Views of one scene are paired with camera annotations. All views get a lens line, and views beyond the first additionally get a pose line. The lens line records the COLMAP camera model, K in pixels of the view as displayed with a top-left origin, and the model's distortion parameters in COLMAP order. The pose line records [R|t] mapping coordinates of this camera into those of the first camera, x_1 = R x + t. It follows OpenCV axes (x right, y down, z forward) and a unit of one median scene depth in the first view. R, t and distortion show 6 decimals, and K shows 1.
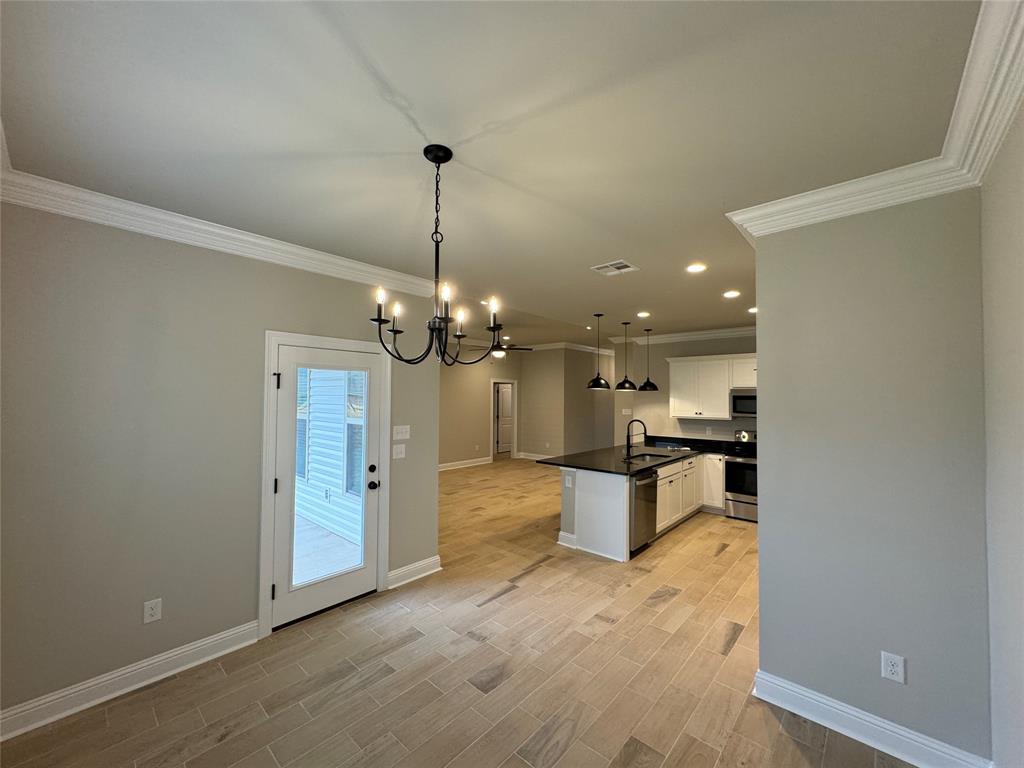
lens RADIAL K [[407.8, 0, 510.0], [0, 407.8, 385.9], [0, 0, 1]] dist [-0.003062, 0.000466]
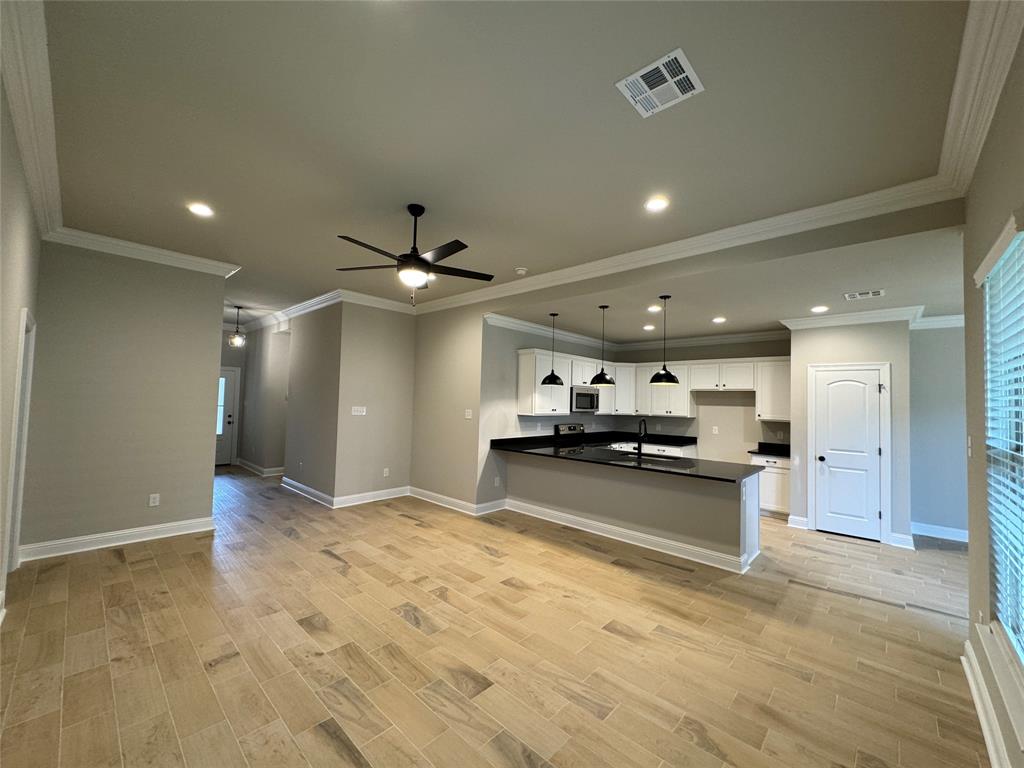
lens RADIAL K [[407.8, 0, 513.5], [0, 407.8, 384.7], [0, 0, 1]] dist [-0.003062, 0.000466]
pose [[0.015008, 0.032271, 0.999366, -0.652124], [-0.051654, 0.998169, -0.031457, 0.052835], [-0.998552, -0.051150, 0.016648, 1.335658]]
